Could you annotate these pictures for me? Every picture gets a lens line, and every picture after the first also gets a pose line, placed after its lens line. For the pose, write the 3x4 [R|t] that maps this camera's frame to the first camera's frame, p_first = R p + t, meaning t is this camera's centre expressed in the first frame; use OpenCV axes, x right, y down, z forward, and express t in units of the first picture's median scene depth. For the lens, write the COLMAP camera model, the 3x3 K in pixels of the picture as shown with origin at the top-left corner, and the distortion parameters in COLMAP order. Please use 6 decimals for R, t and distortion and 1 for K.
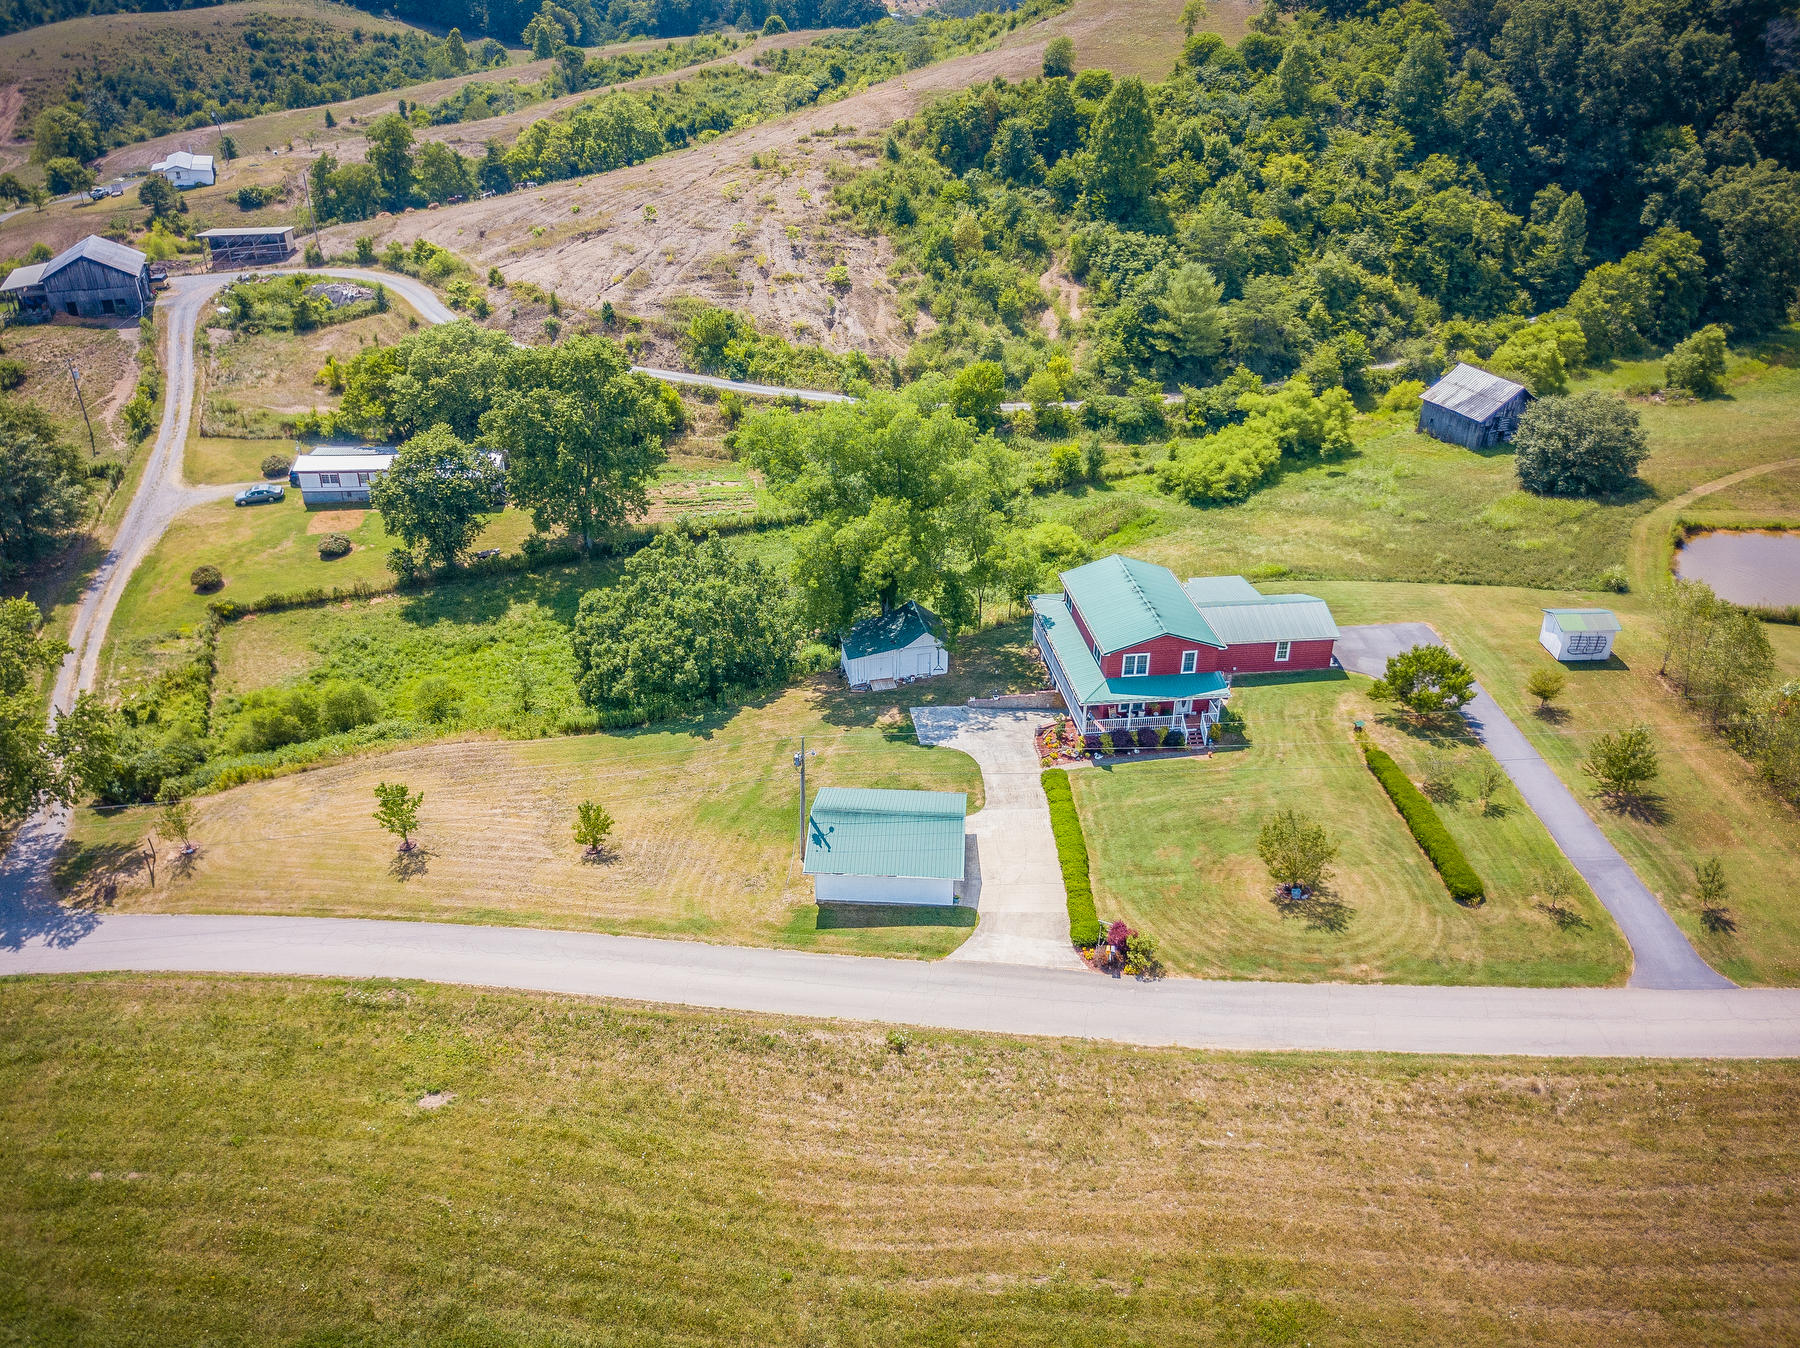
lens RADIAL K [[1385.9, 0, 895.9], [0, 1385.9, 672.2], [0, 0, 1]] dist [0.000776, 0.001698]
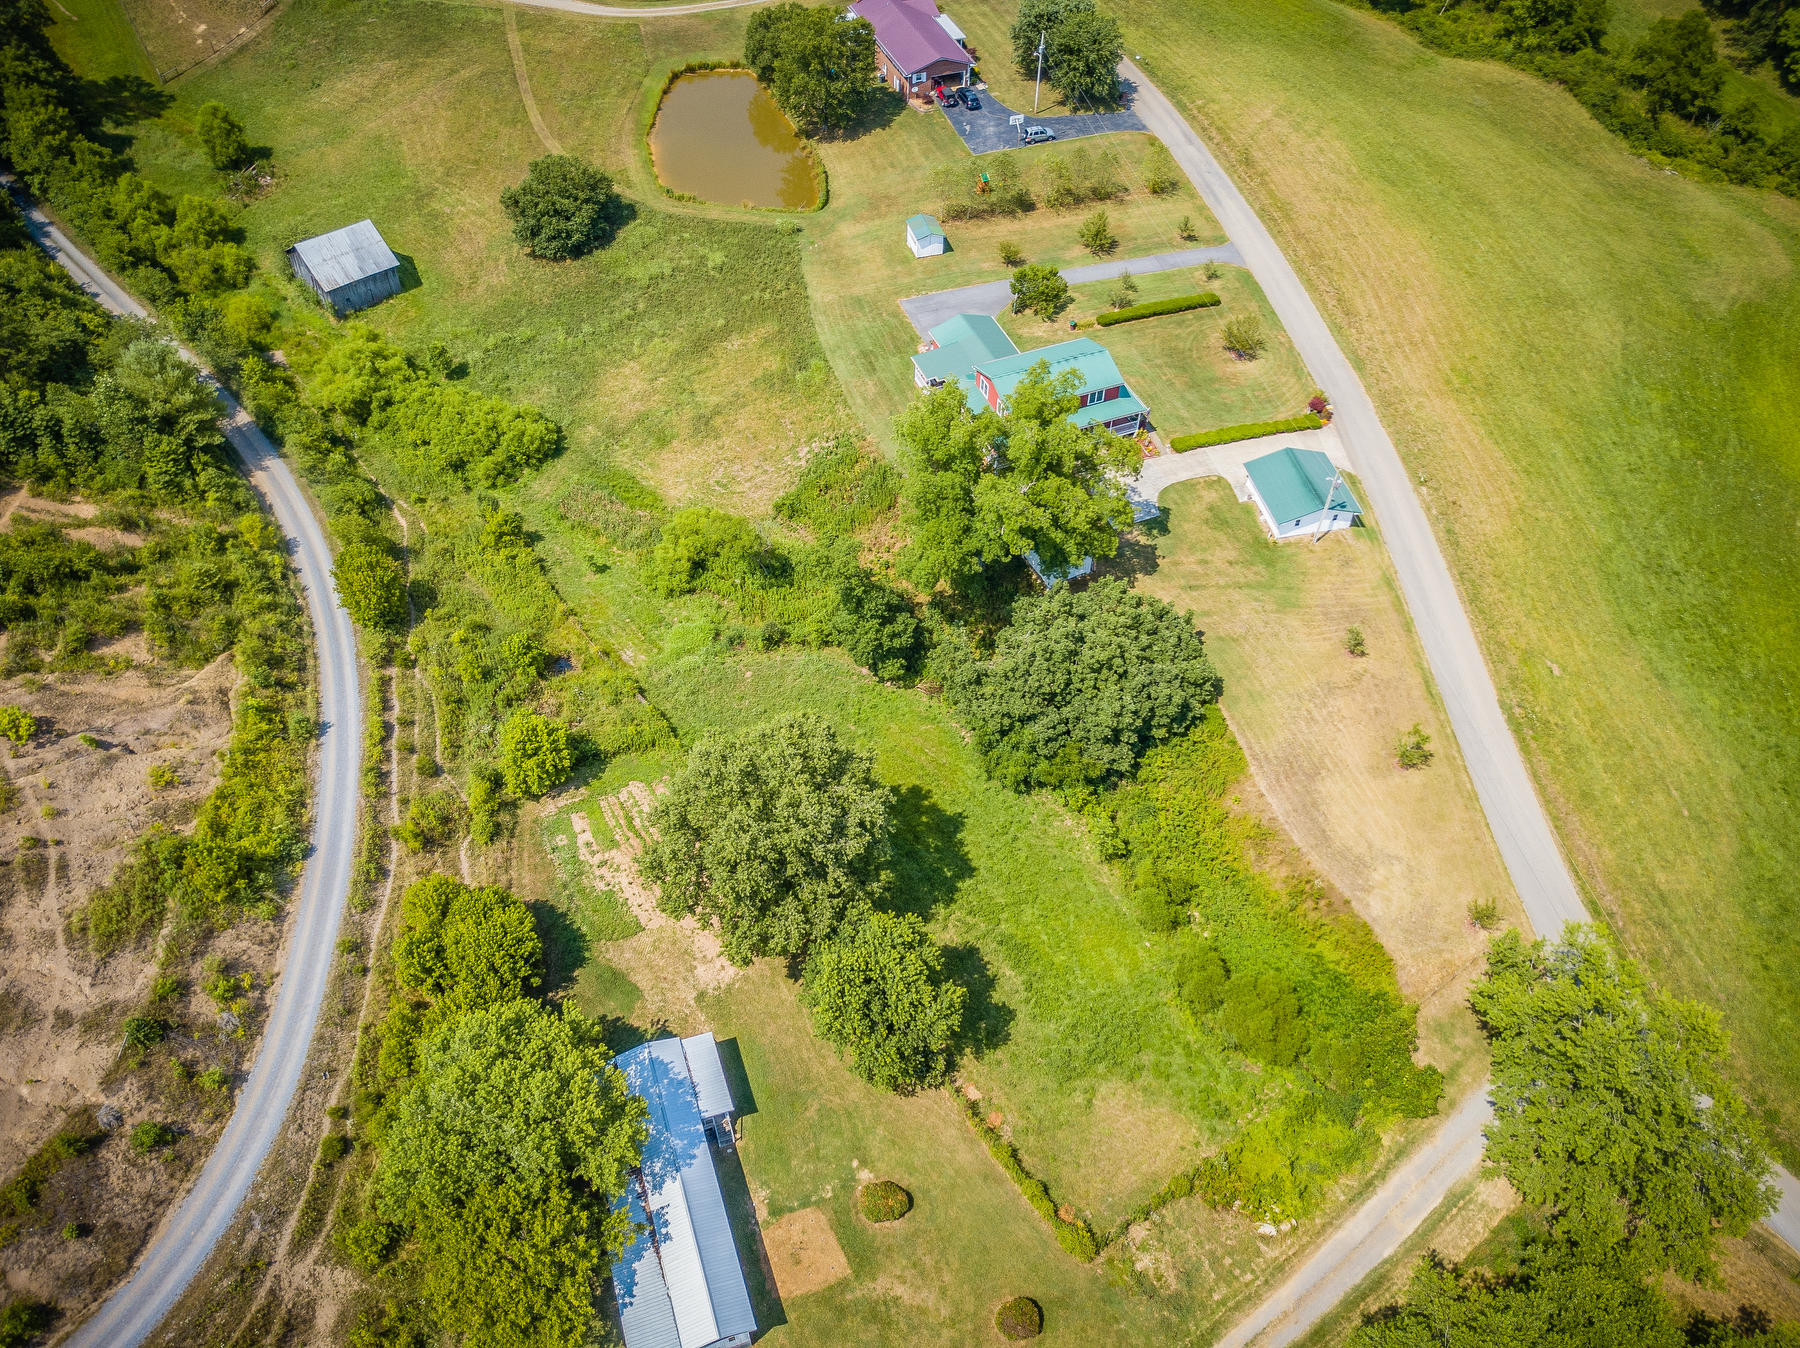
lens RADIAL K [[1385.9, 0, 895.9], [0, 1385.9, 672.2], [0, 0, 1]] dist [0.000776, 0.001698]
pose [[-0.266284, -0.726287, 0.633719, -0.709072], [0.453278, 0.485871, 0.747307, -0.806471], [-0.850666, 0.486246, 0.199830, 0.776935]]
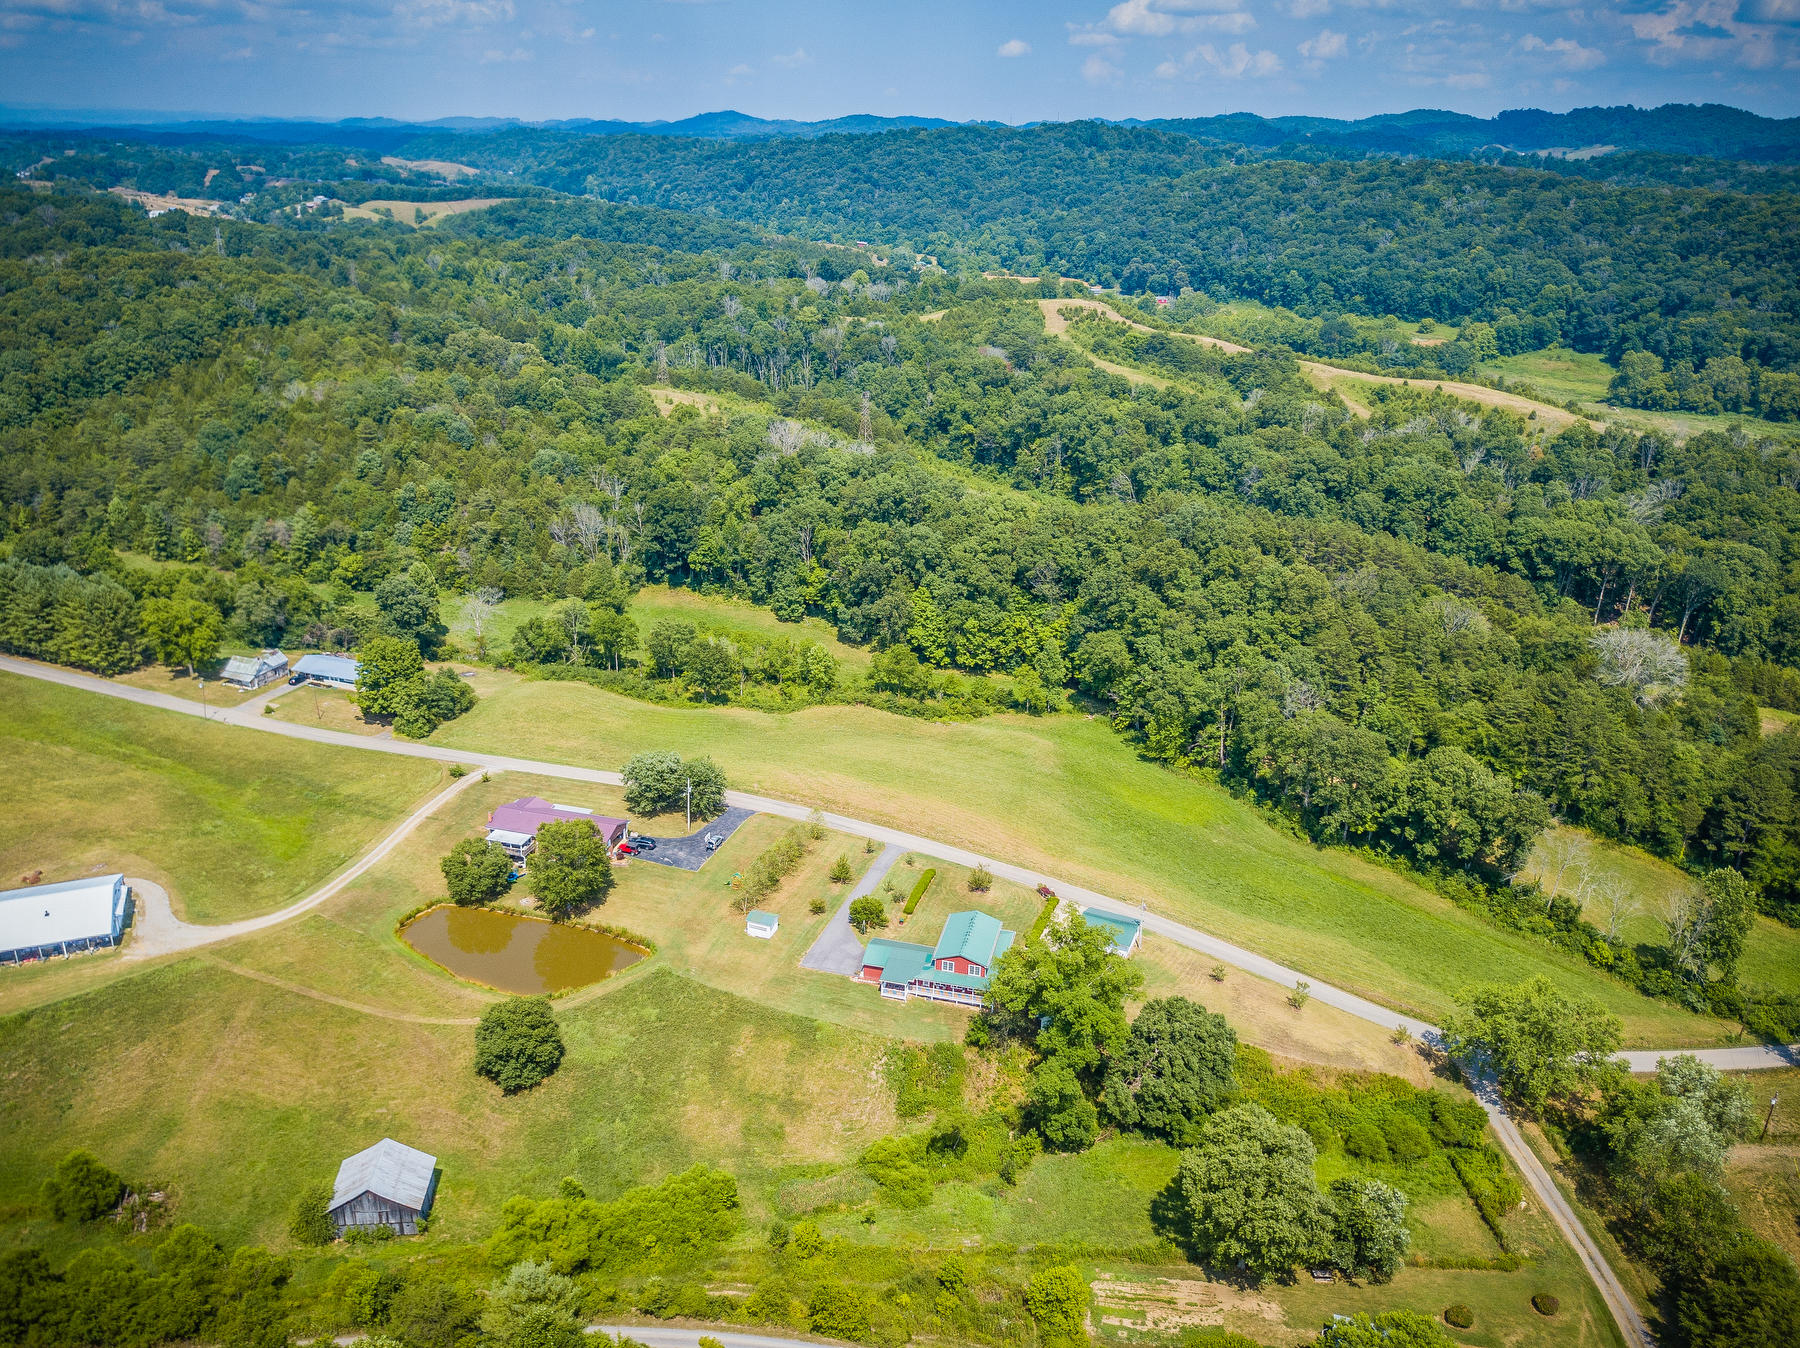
lens RADIAL K [[1385.9, 0, 895.9], [0, 1385.9, 672.2], [0, 0, 1]] dist [0.000776, 0.001698]
pose [[-0.933893, -0.155942, 0.321754, -0.270311], [0.143797, 0.660093, 0.737292, -1.500166], [-0.327362, 0.734820, -0.594032, 1.566074]]
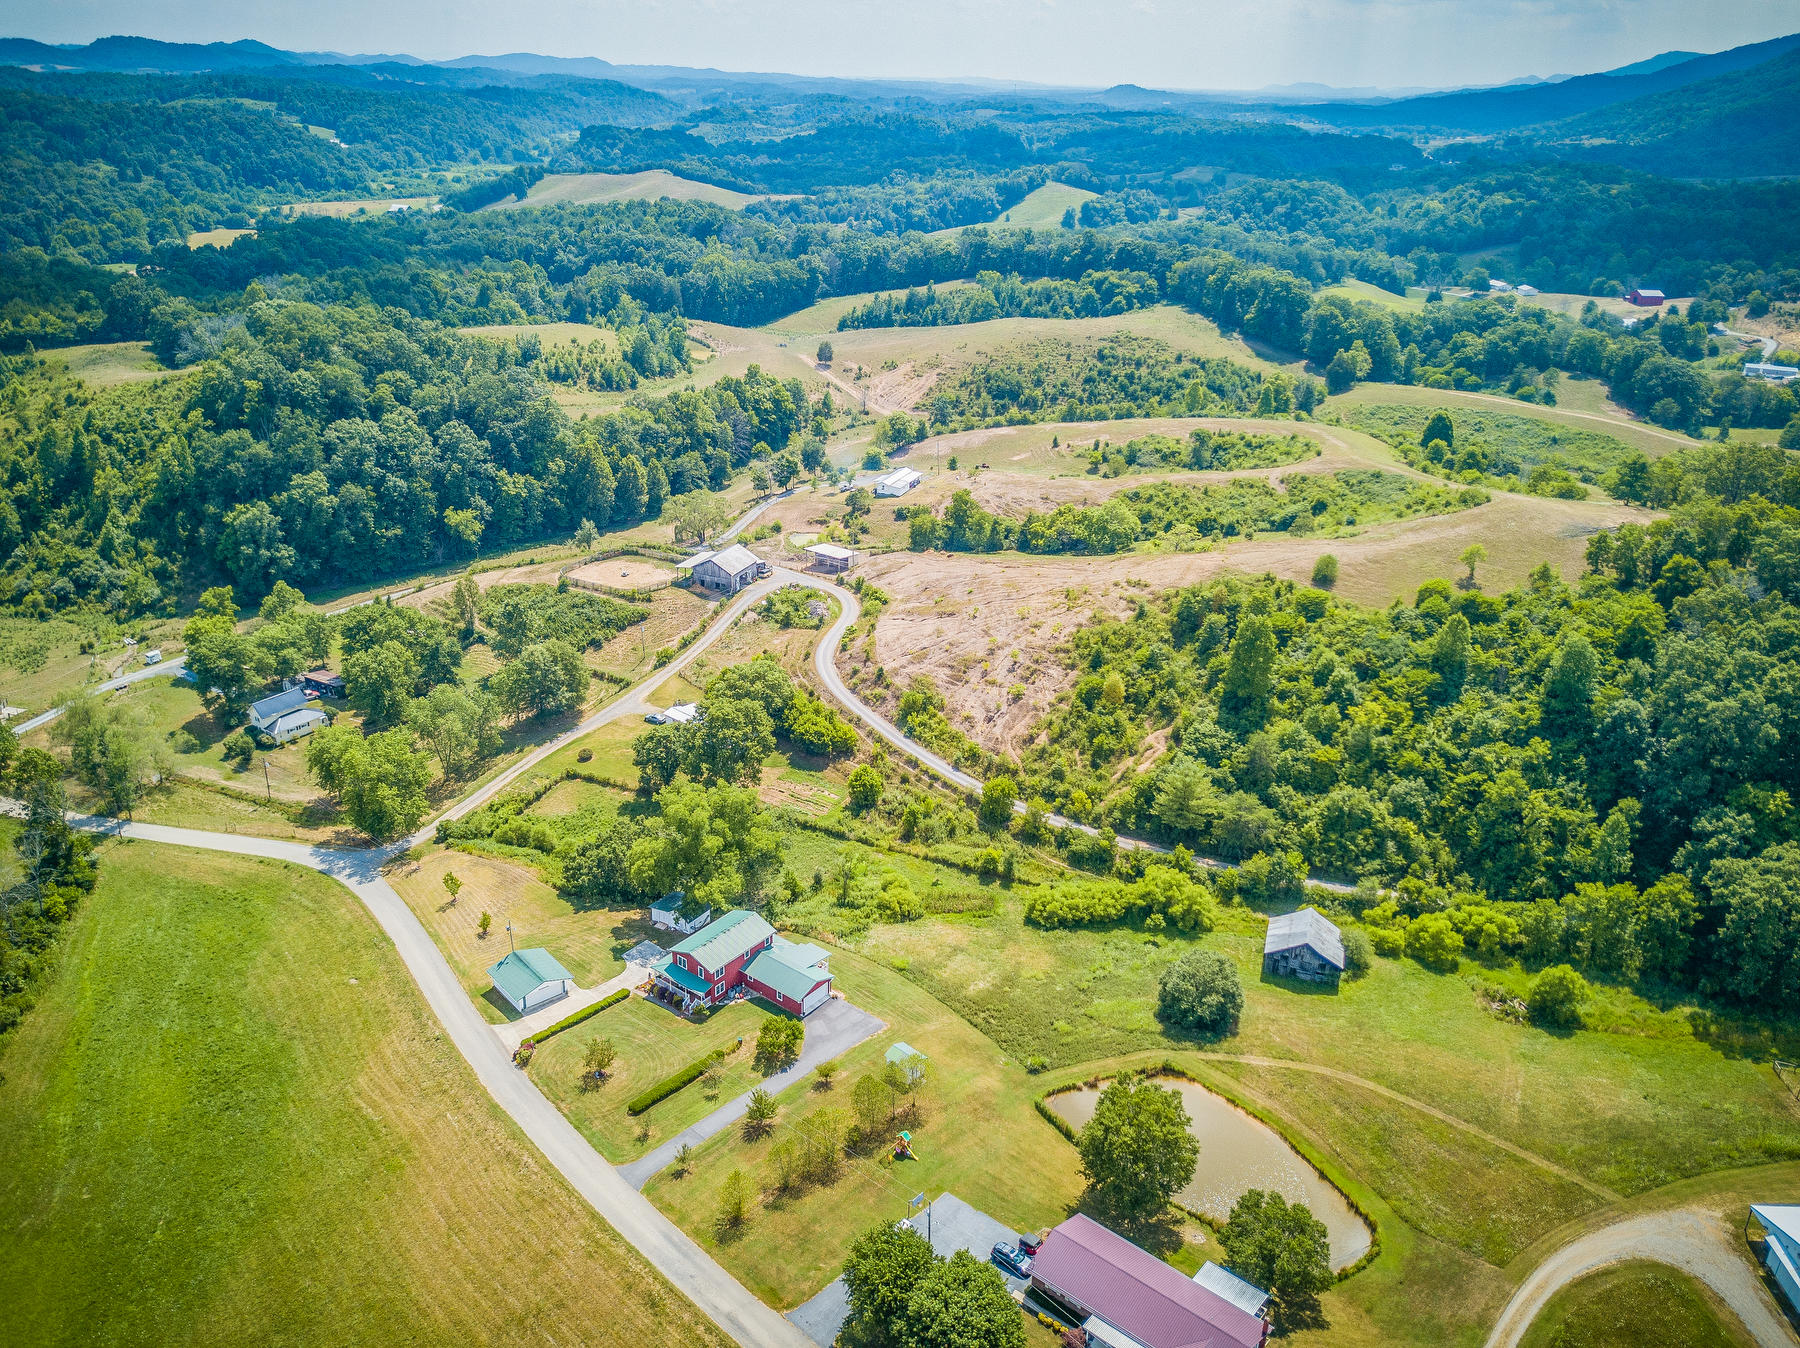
lens RADIAL K [[1380.9, 0, 890.7], [0, 1380.9, 670.4], [0, 0, 1]] dist [0.094073, -0.306929]
pose [[0.703738, 0.294070, -0.646742, 1.184874], [-0.357110, 0.933375, 0.035819, -0.440609], [0.614186, 0.205751, 0.761867, -0.351603]]
